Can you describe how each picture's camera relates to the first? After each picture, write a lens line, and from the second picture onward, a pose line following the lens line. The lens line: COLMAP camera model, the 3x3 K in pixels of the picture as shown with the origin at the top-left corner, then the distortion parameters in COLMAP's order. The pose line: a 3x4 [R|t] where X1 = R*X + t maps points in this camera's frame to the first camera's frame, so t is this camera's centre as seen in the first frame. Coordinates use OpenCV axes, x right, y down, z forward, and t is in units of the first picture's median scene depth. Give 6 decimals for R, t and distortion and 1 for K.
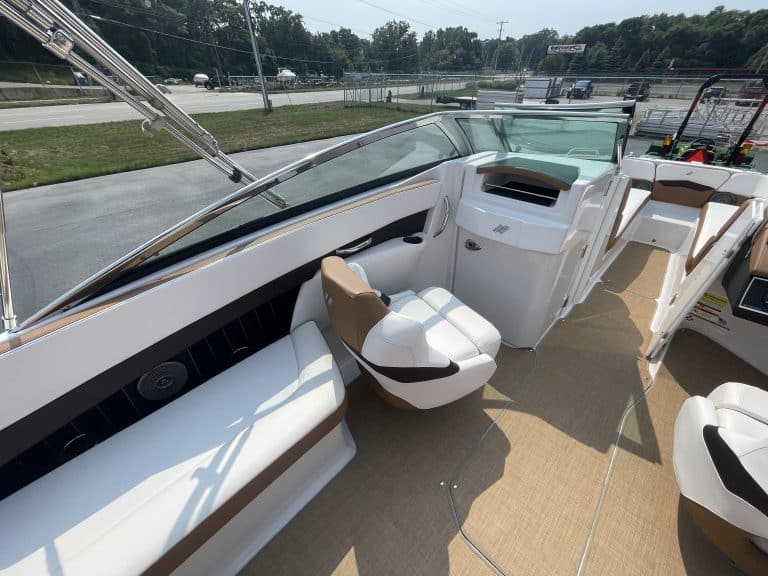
lens RADIAL K [[309.4, 0, 379.8], [0, 309.4, 288.0], [0, 0, 1]] dist [0.001164, -0.000747]
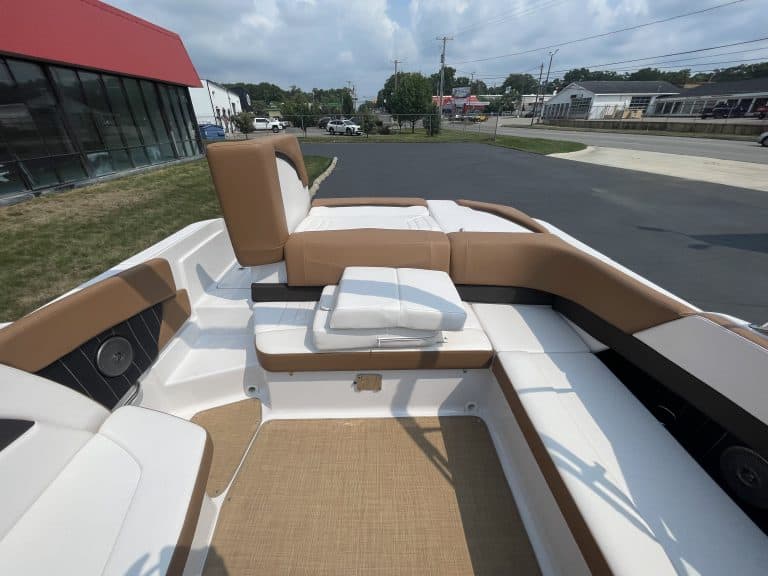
lens RADIAL K [[309.4, 0, 379.5], [0, 309.4, 286.0], [0, 0, 1]] dist [0.001164, -0.000747]
pose [[-0.705243, 0.346660, -0.618432, 0.113102], [-0.399412, 0.526424, 0.750565, -0.065405], [0.585749, 0.776340, -0.232797, 0.099532]]
